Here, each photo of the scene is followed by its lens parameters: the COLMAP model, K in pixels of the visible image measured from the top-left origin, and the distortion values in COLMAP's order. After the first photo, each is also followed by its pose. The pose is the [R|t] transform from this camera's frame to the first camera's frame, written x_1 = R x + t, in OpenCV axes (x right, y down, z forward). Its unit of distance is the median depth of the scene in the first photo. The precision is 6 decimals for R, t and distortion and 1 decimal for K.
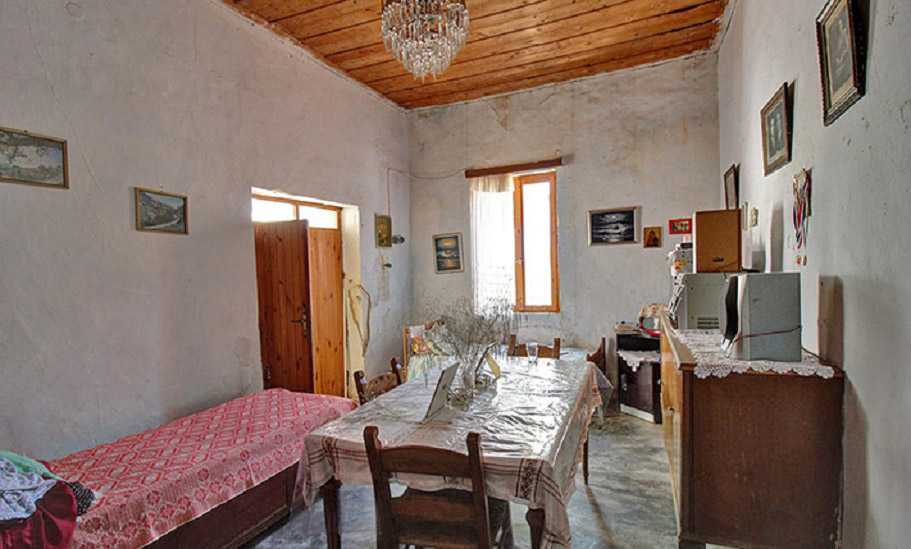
lens RADIAL K [[454.3, 0, 455.5], [0, 454.3, 274.5], [0, 0, 1]] dist [0.000597, -0.001195]
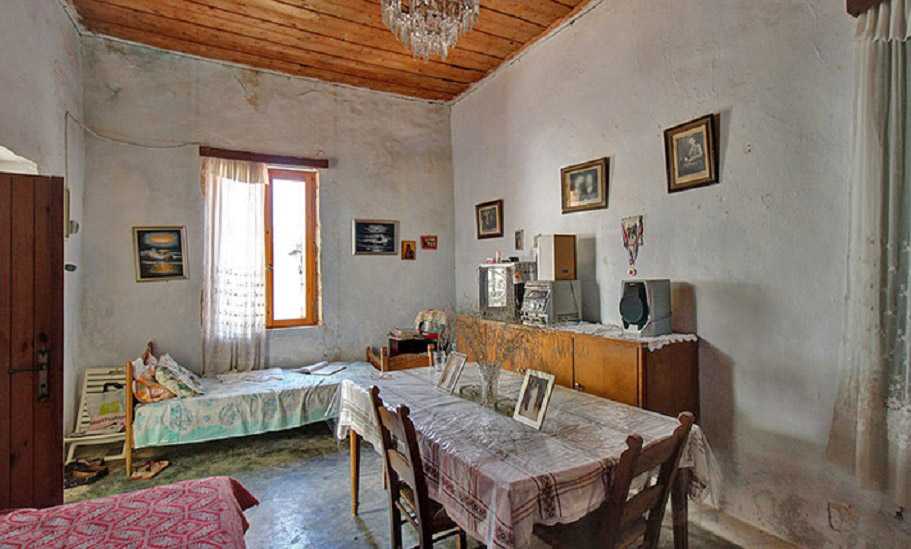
lens RADIAL K [[465.2, 0, 456.0], [0, 465.2, 256.4], [0, 0, 1]] dist [0.001202, -0.000029]
pose [[0.582109, 0.054495, 0.811283, -0.385463], [0.002959, 0.997603, -0.069134, 0.010617], [-0.813106, 0.042644, 0.580552, 0.232165]]
